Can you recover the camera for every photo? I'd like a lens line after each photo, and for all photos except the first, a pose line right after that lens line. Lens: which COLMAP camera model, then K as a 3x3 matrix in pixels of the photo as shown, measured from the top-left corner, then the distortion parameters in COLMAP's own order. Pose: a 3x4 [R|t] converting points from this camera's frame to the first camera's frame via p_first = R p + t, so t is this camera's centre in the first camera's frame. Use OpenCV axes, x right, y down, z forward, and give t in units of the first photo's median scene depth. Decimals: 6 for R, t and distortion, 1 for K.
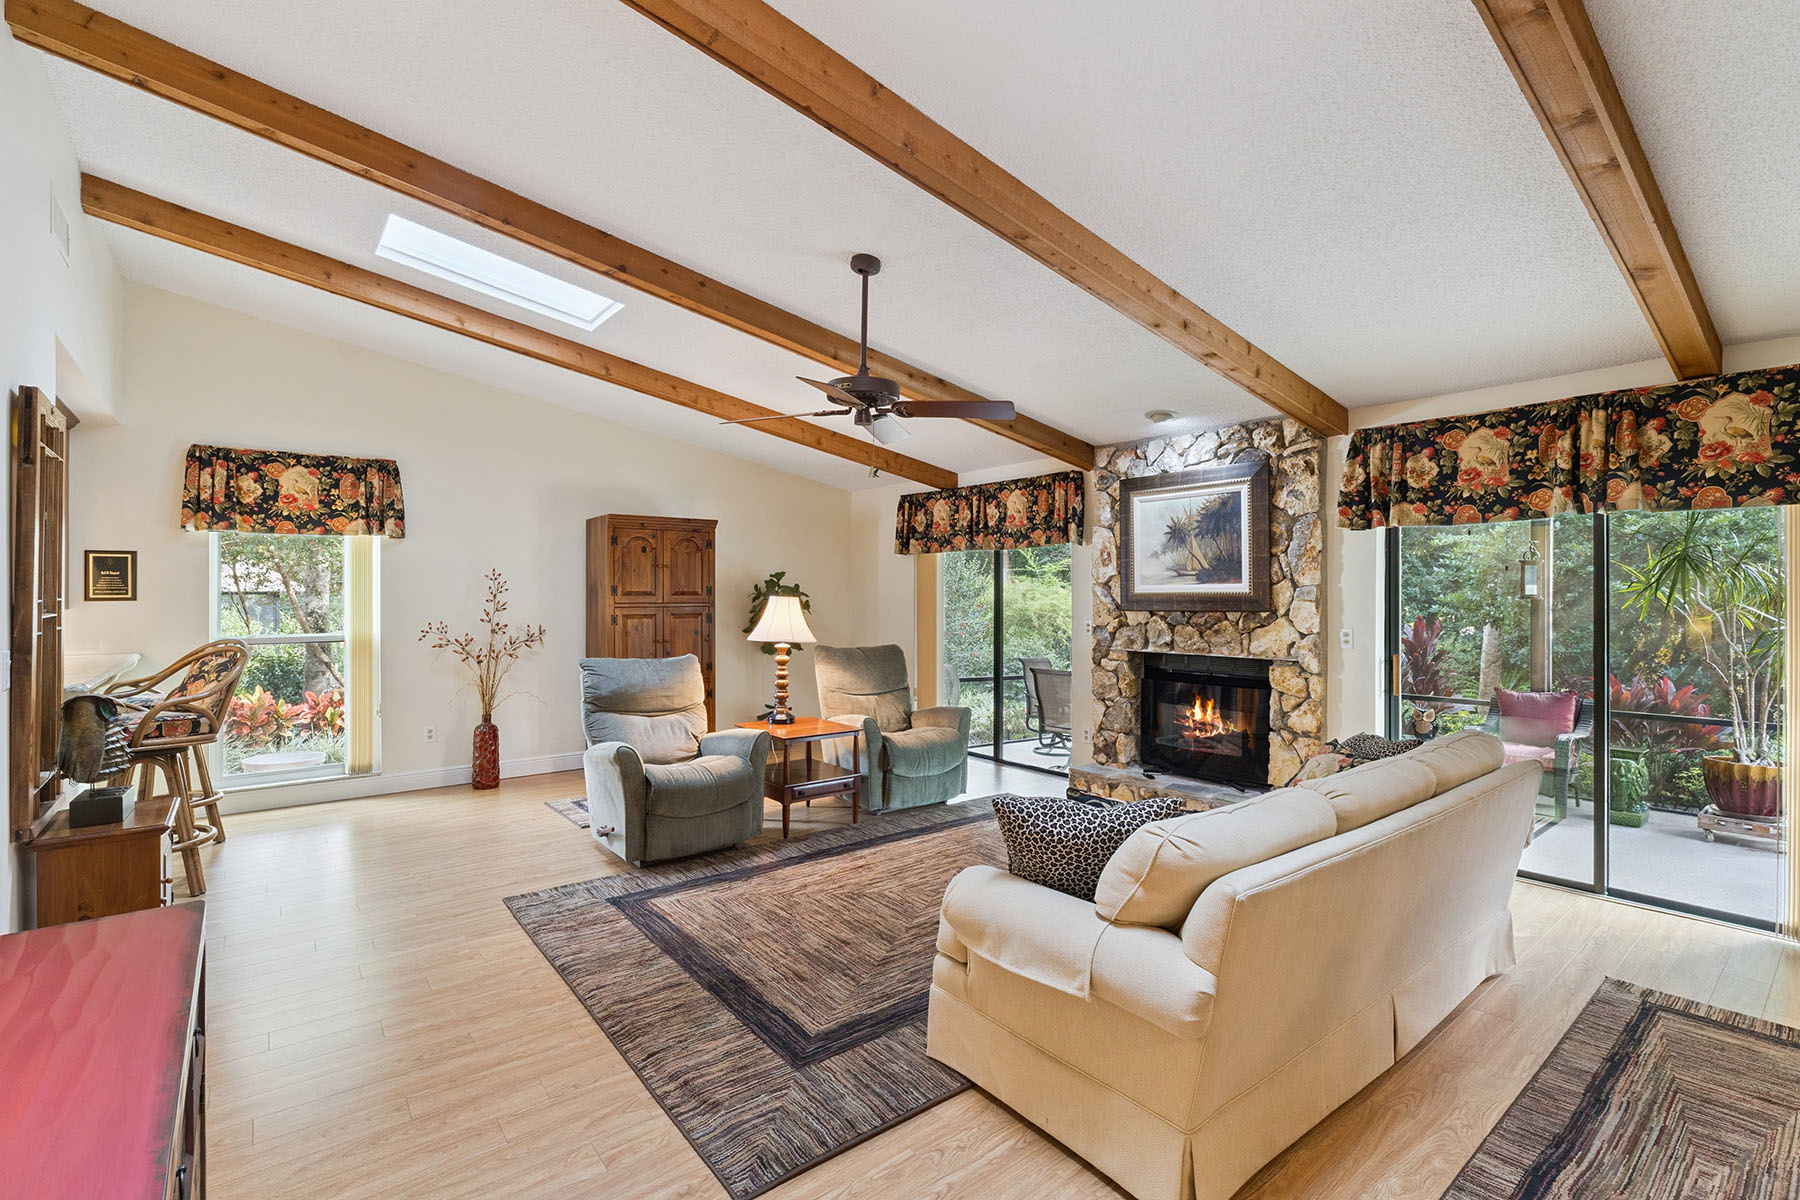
lens RADIAL K [[820.5, 0, 901.8], [0, 820.5, 595.5], [0, 0, 1]] dist [-0.007579, 0.000924]
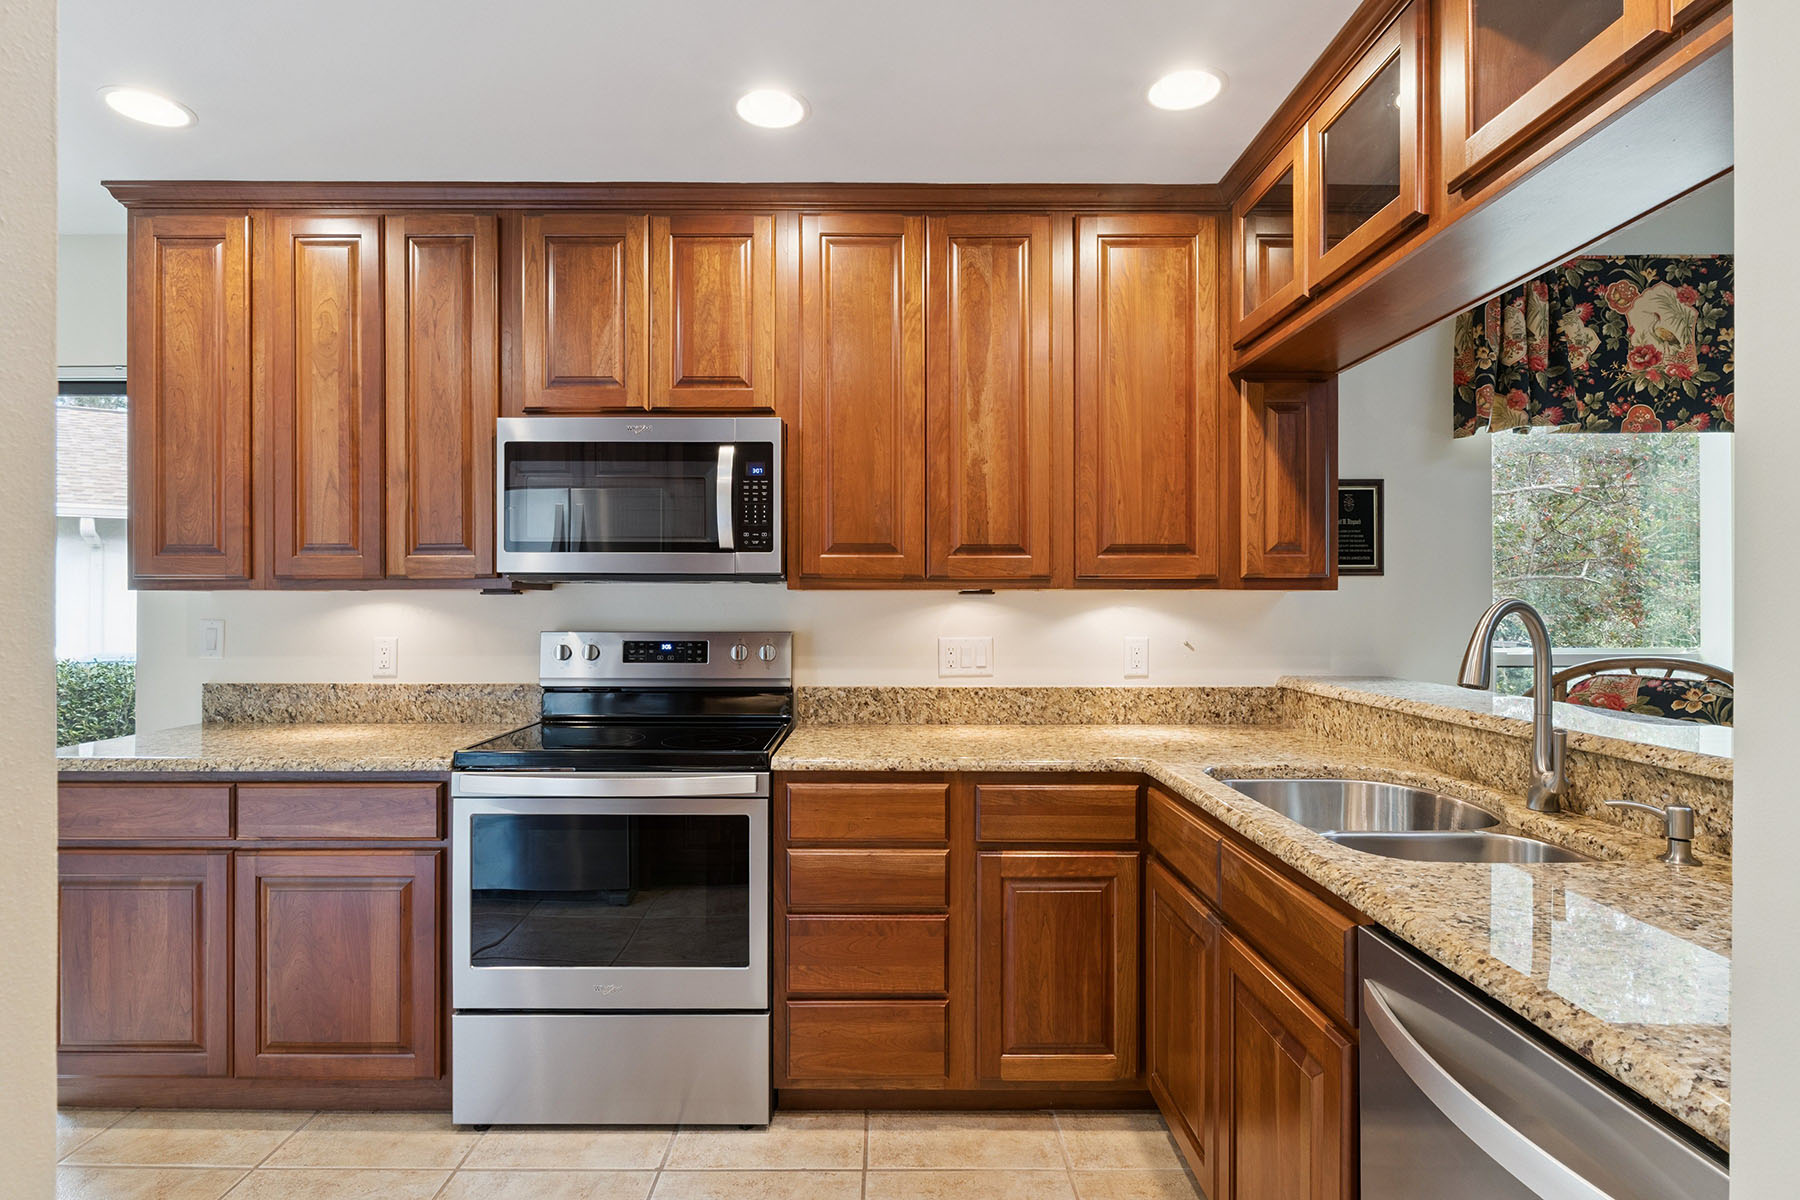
lens RADIAL K [[903.3, 0, 892.3], [0, 903.3, 599.8], [0, 0, 1]] dist [-0.002407, -0.001423]
pose [[0.781205, -0.001876, -0.624272, -0.828356], [-0.001464, 0.999987, -0.004837, 0.024766], [0.624273, 0.004693, 0.781192, 0.364775]]
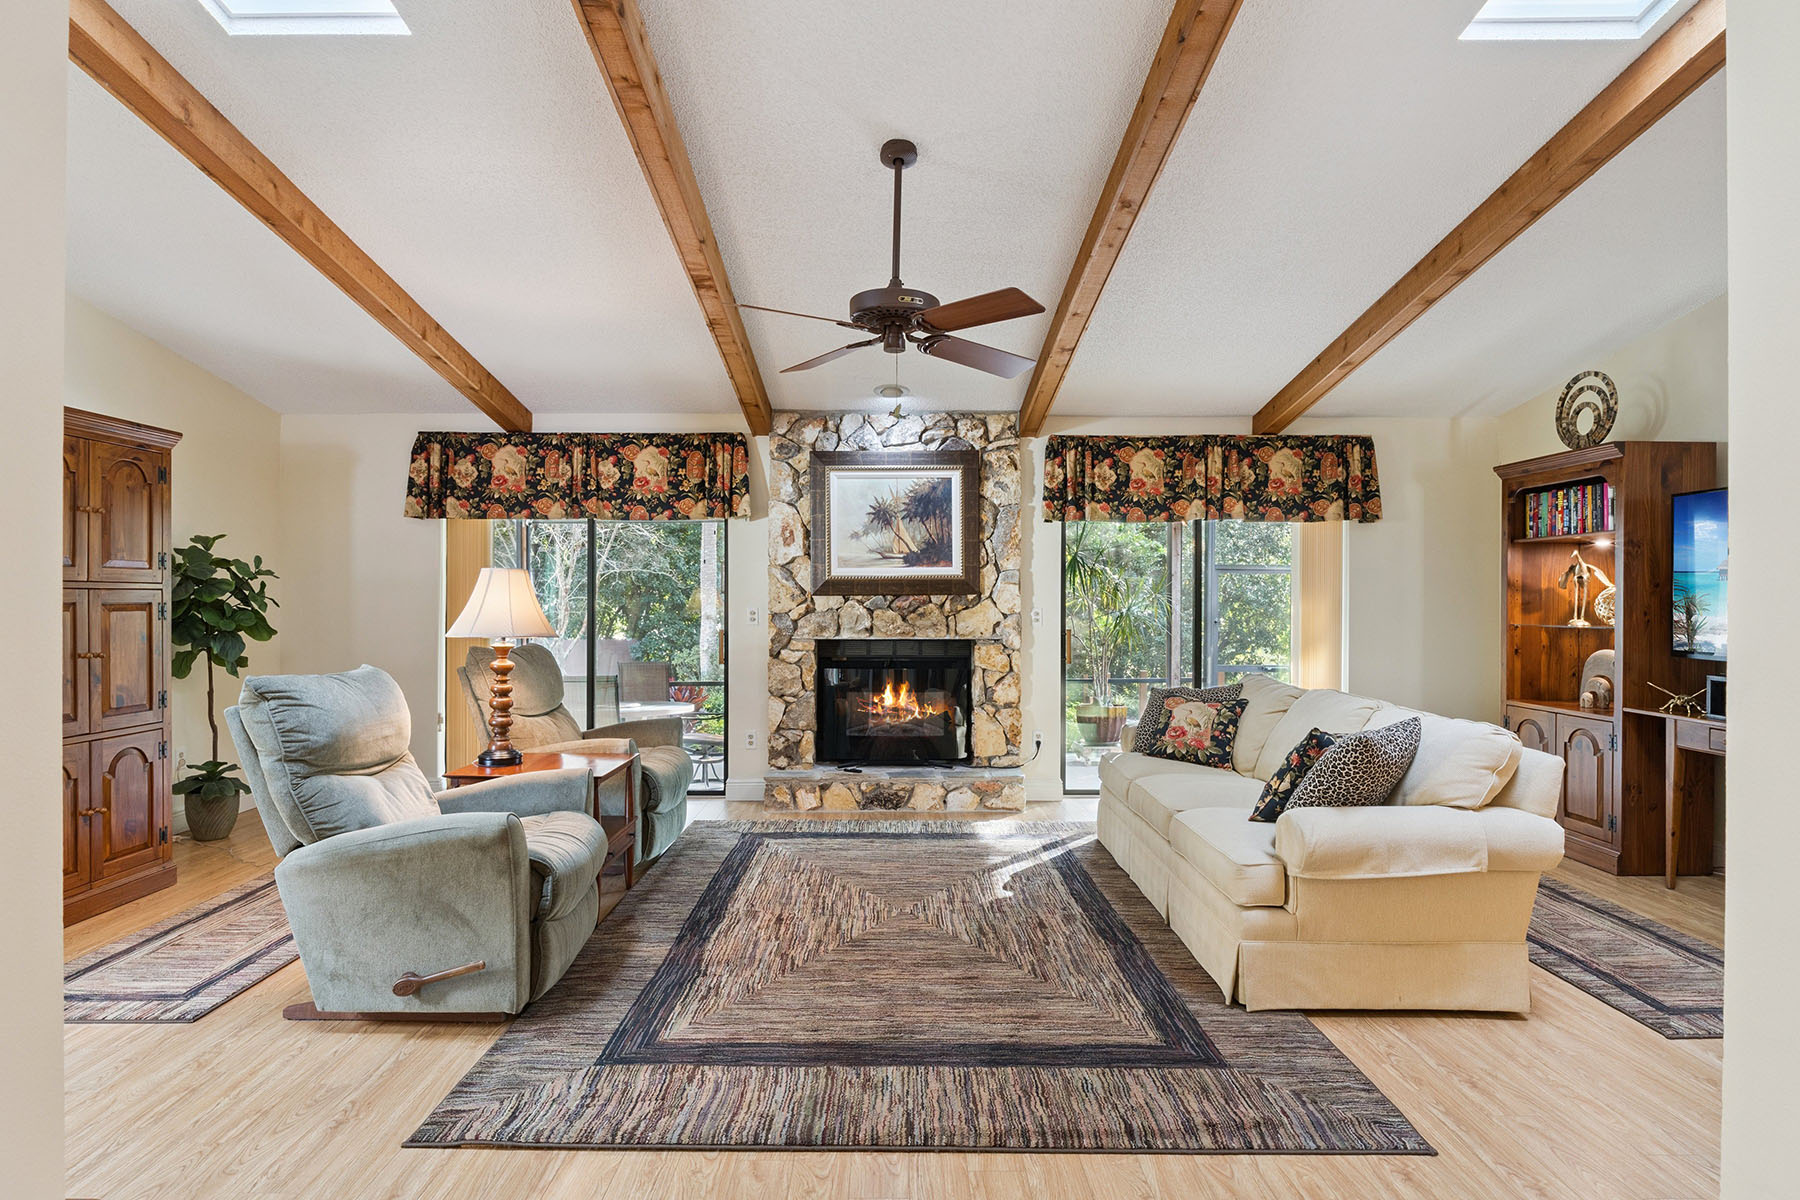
lens RADIAL K [[958.1, 0, 895.1], [0, 958.1, 604.0], [0, 0, 1]] dist [-0.005148, -0.001485]
pose [[0.620380, -0.002548, 0.784297, -0.575047], [-0.000093, 0.999994, 0.003321, 0.027799], [-0.784301, -0.002133, 0.620377, 0.303121]]
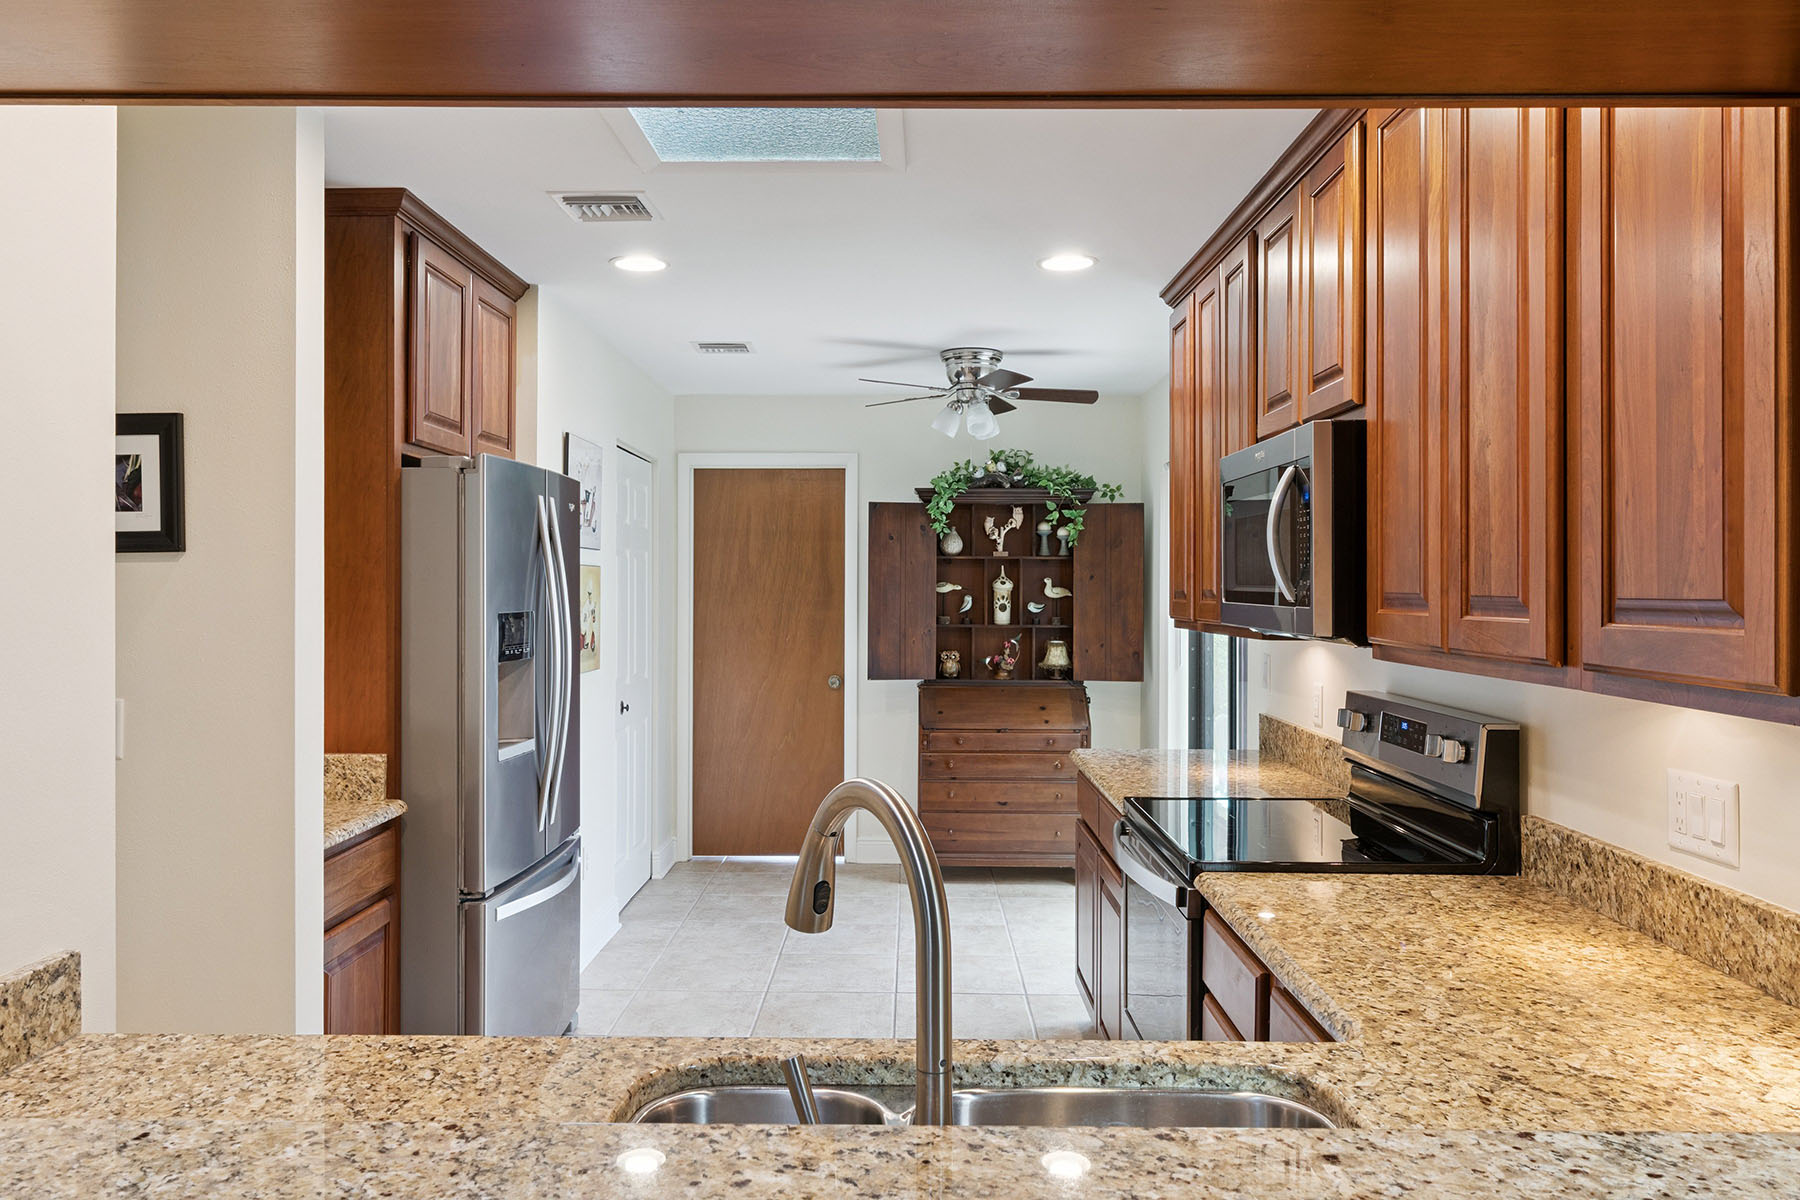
lens RADIAL K [[1272.2, 0, 888.4], [0, 1272.2, 594.4], [0, 0, 1]] dist [-0.003275, 0.003633]
pose [[-0.641159, 0.001830, -0.767406, -0.687915], [-0.002272, 0.999988, 0.004283, -0.011661], [0.767405, 0.004489, -0.641147, 0.899765]]
